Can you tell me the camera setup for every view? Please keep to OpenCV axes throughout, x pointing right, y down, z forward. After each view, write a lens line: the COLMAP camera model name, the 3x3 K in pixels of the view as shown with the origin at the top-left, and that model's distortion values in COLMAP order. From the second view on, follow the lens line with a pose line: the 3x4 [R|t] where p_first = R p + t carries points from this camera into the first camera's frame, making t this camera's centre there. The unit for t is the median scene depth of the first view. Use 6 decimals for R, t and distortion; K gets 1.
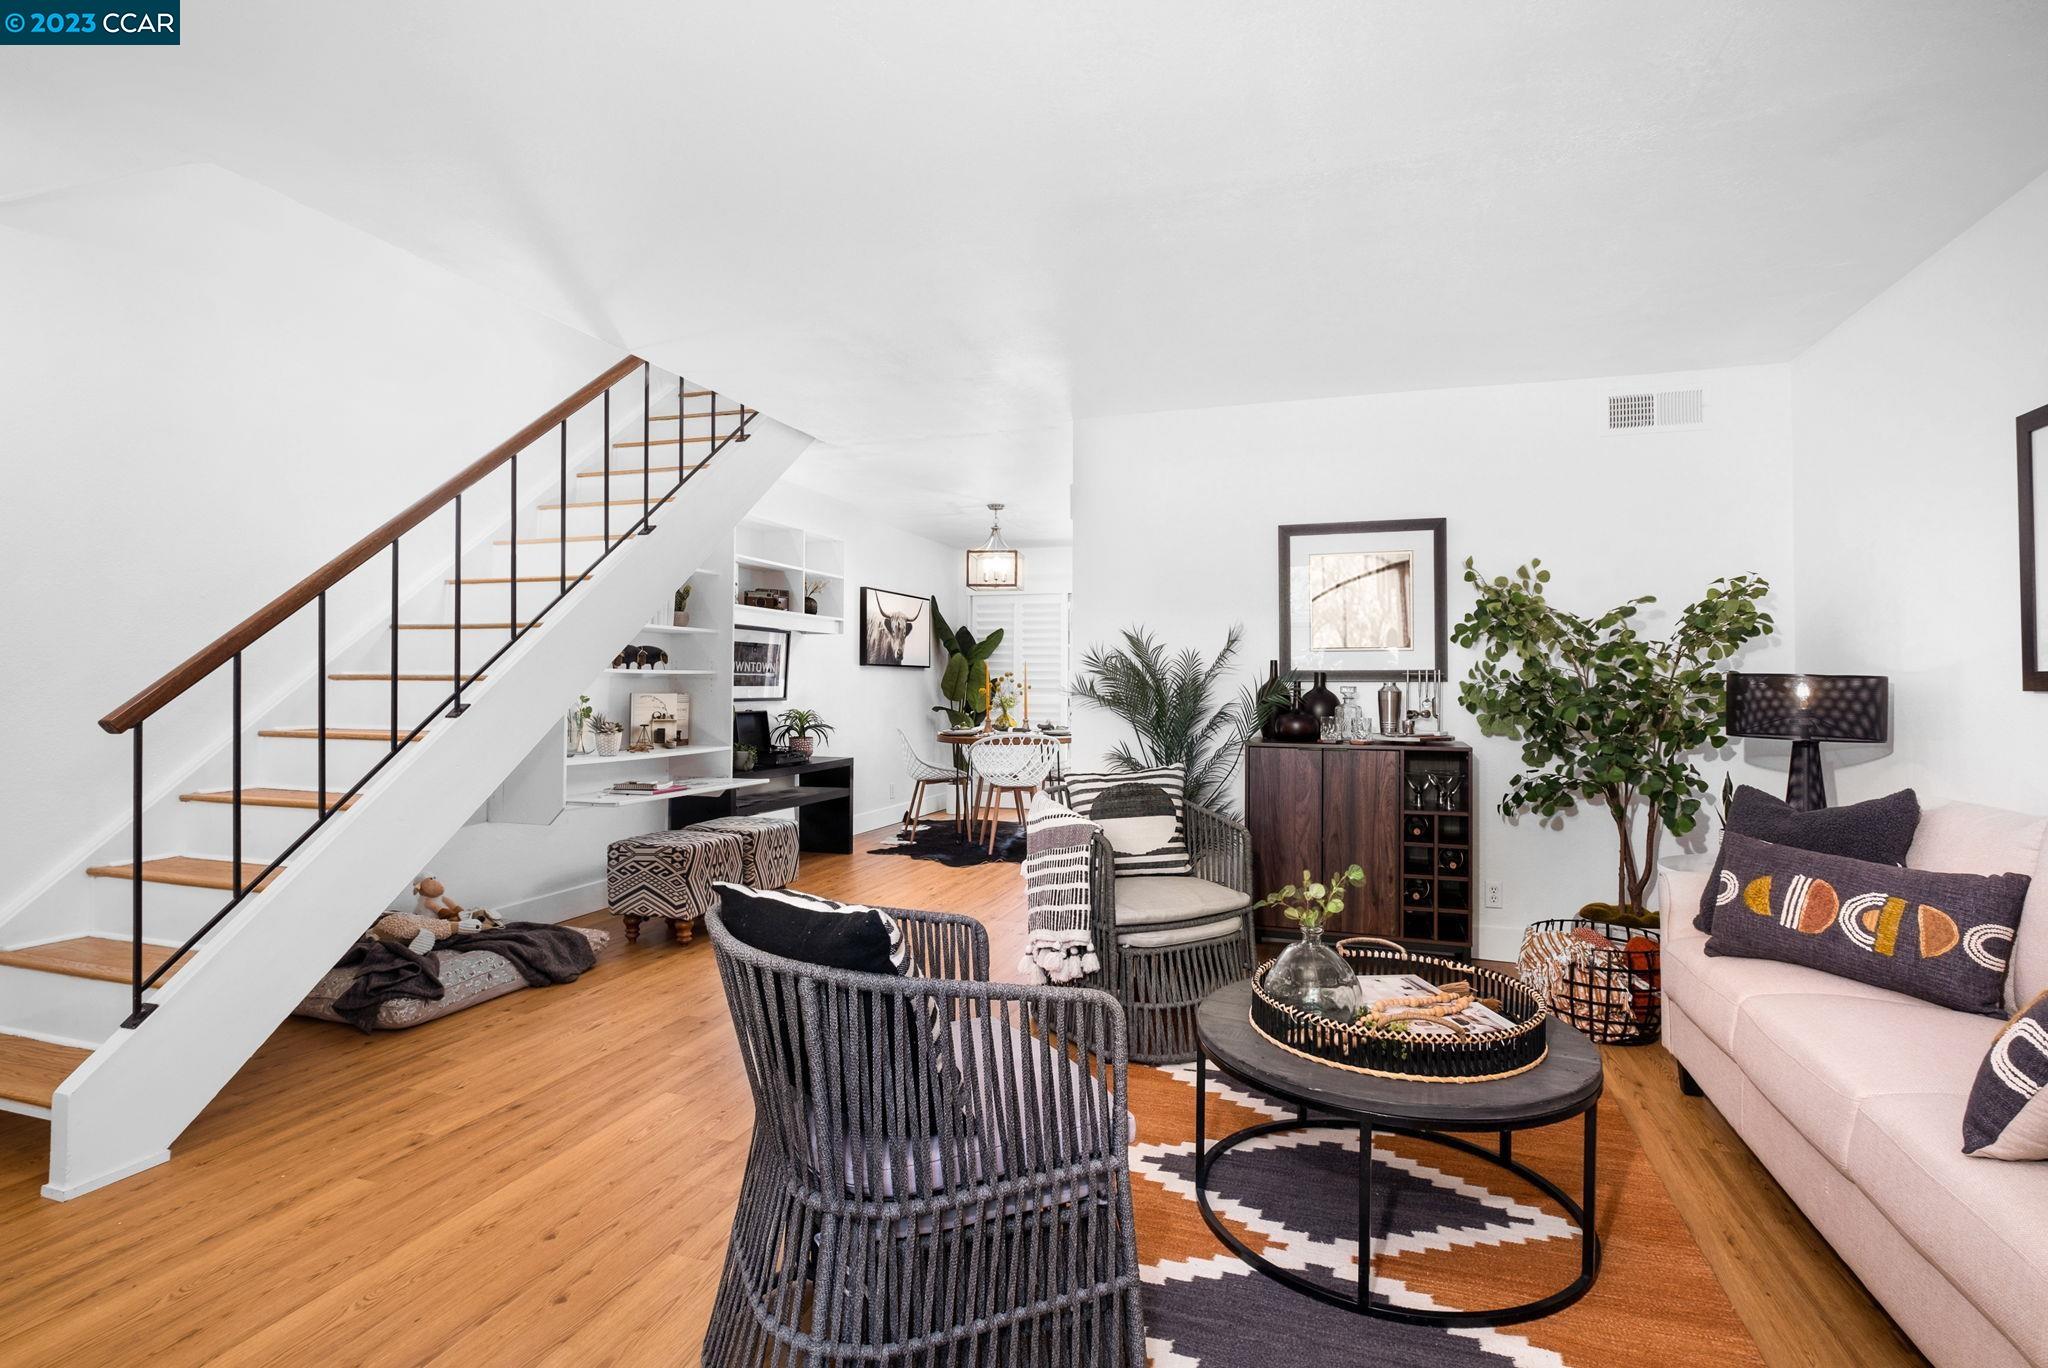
lens RADIAL K [[963.1, 0, 1017.2], [0, 963.1, 677.2], [0, 0, 1]] dist [-0.009571, 0.000927]
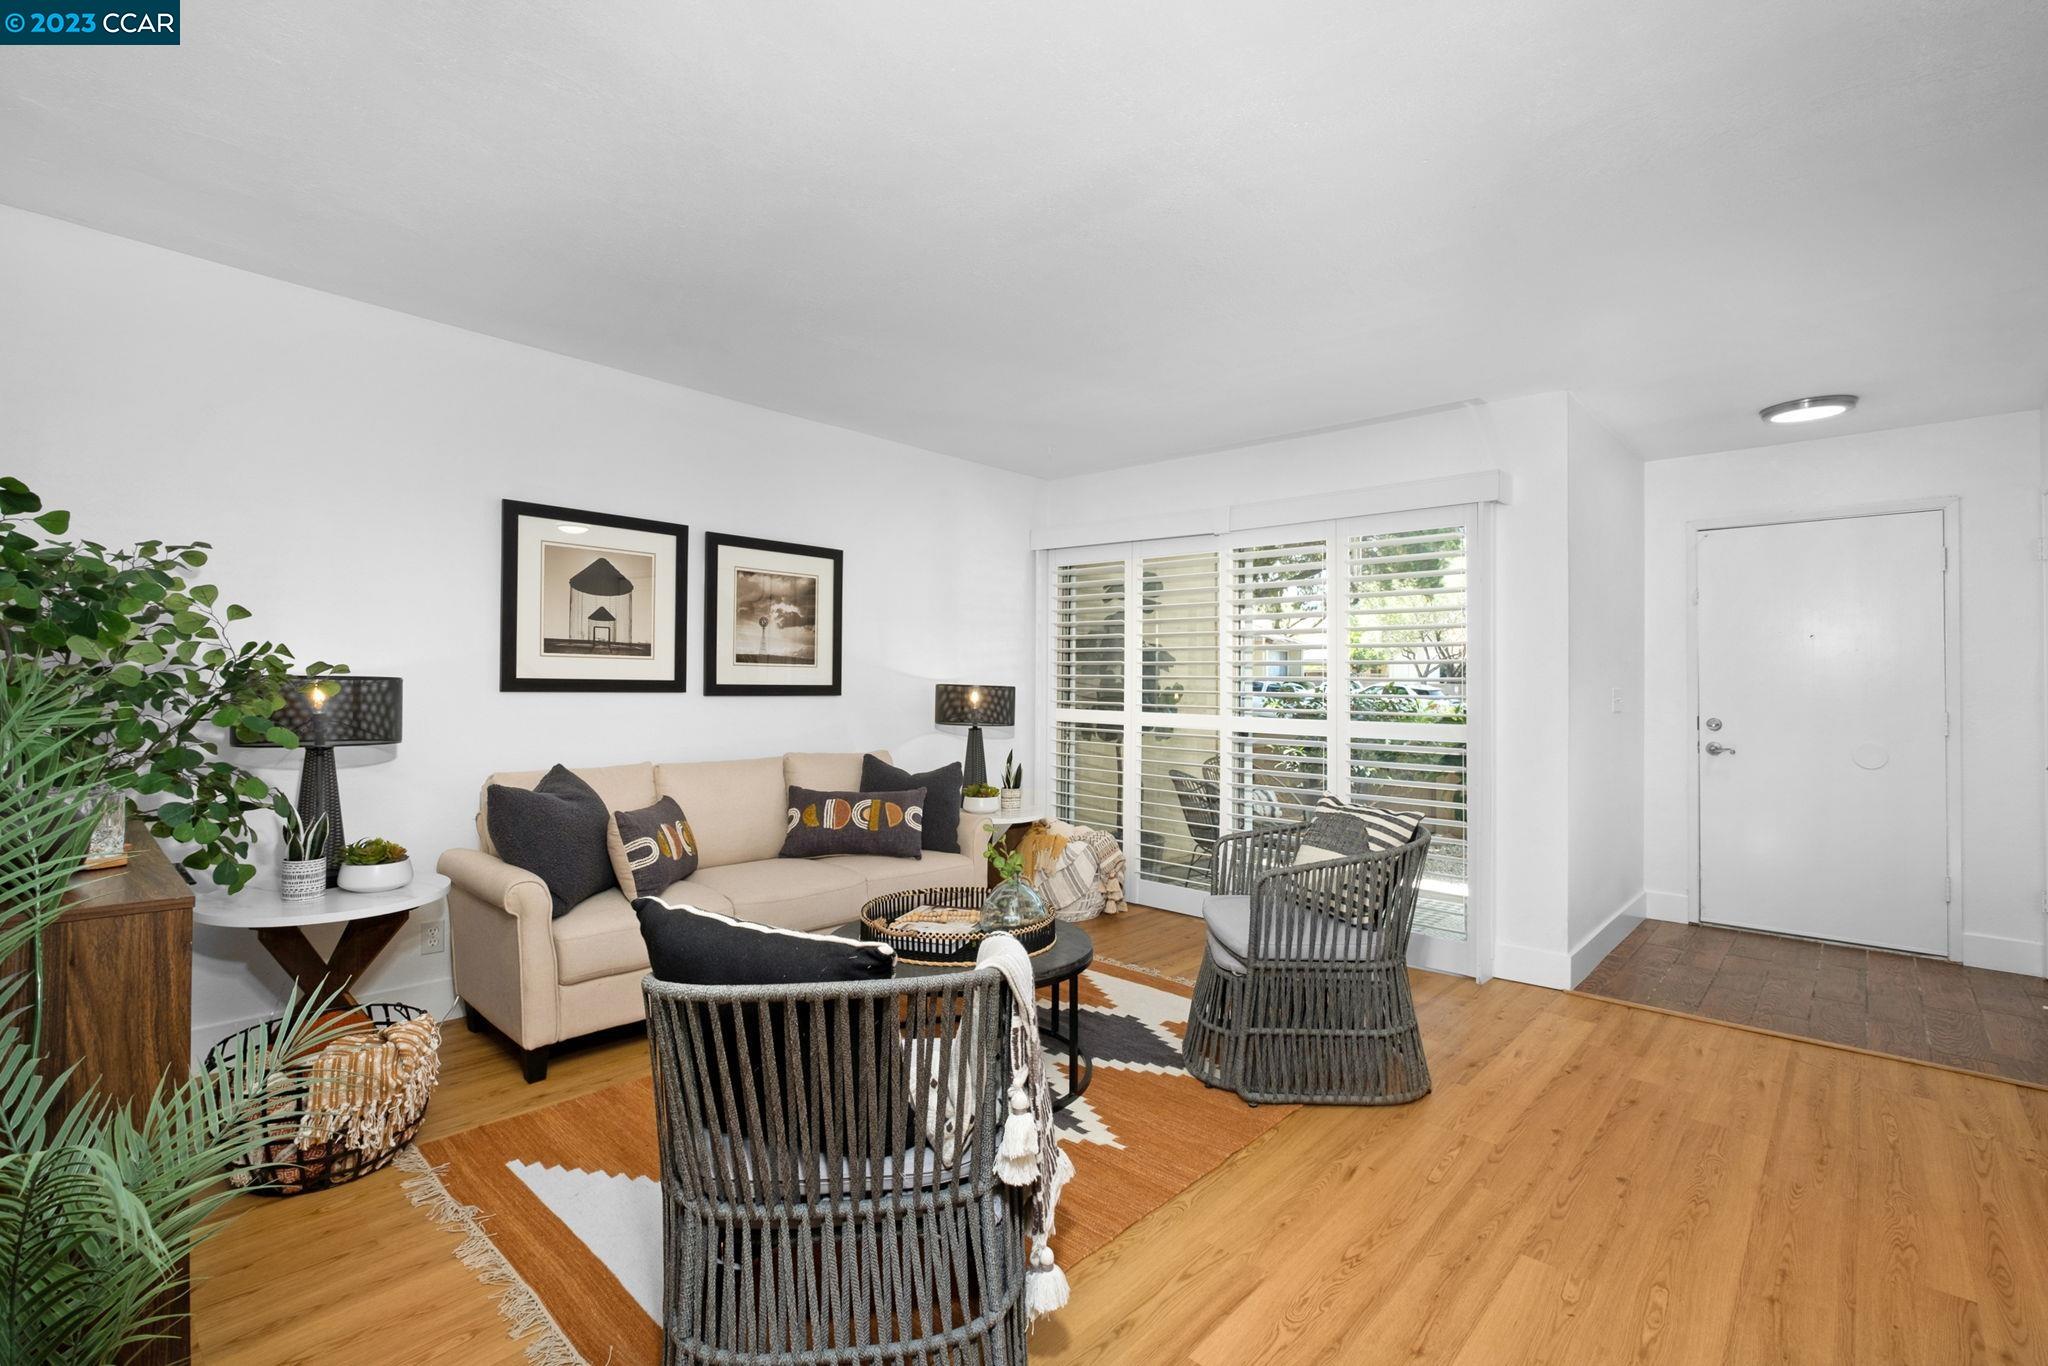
lens RADIAL K [[913.8, 0, 1012.2], [0, 913.8, 680.8], [0, 0, 1]] dist [-0.004485, -0.001529]
pose [[-0.903497, -0.017039, 0.428255, -0.128219], [-0.021662, 0.999748, -0.005923, -0.006190], [-0.428046, -0.014628, -0.903638, 1.098044]]
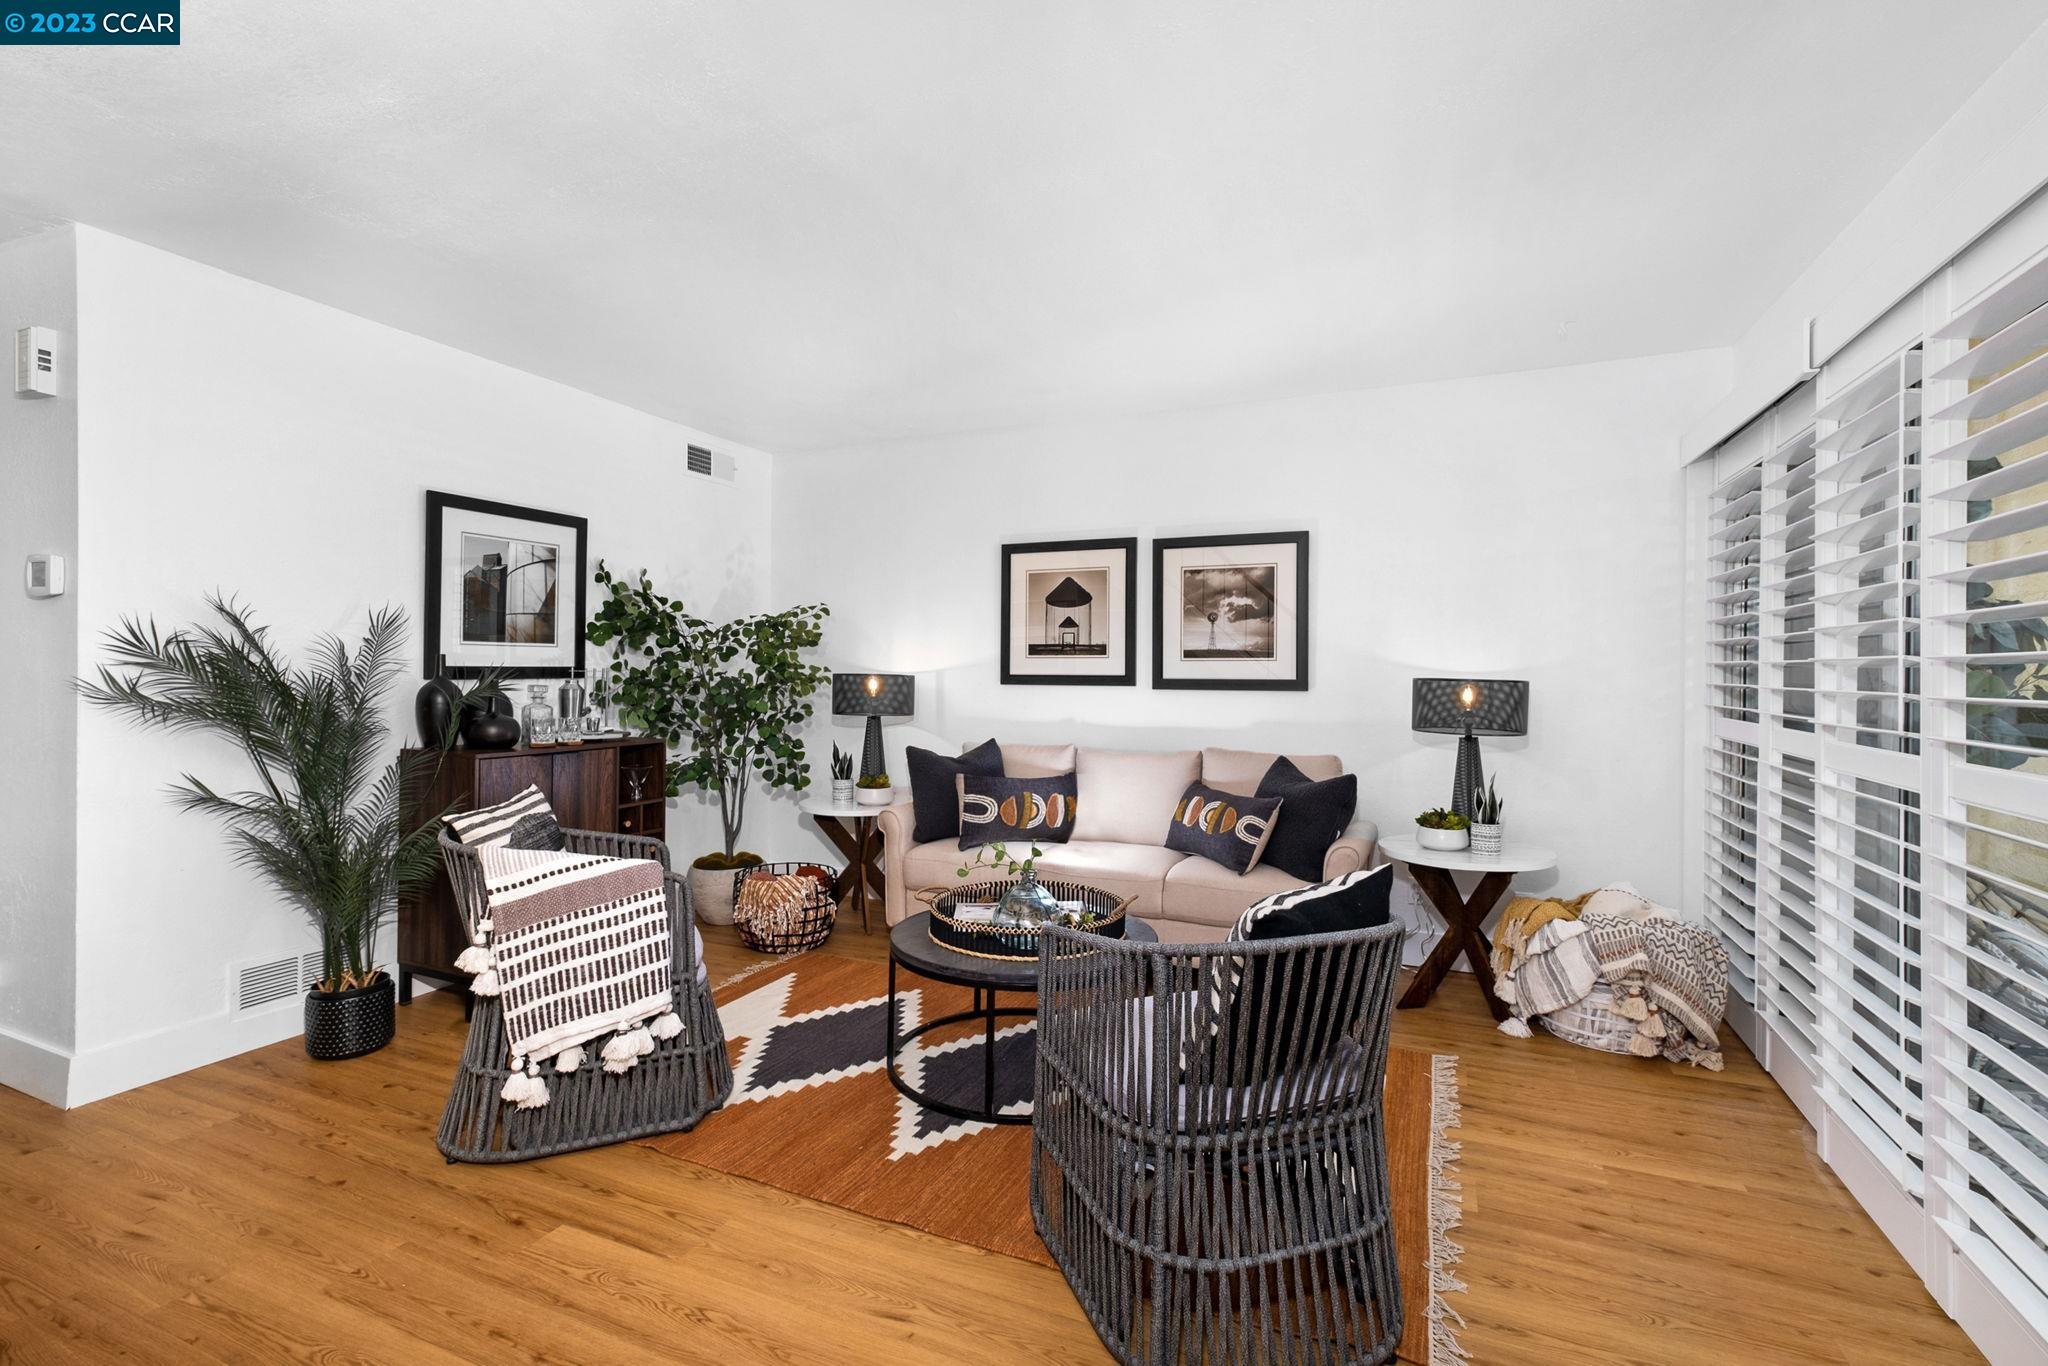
lens RADIAL K [[913.8, 0, 1025.8], [0, 913.8, 676.2], [0, 0, 1]] dist [-0.004485, -0.001529]
pose [[0.101798, -0.007429, 0.994777, -0.472963], [-0.011824, 0.999892, 0.008678, -0.011475], [-0.994735, -0.012646, 0.101699, 0.431904]]
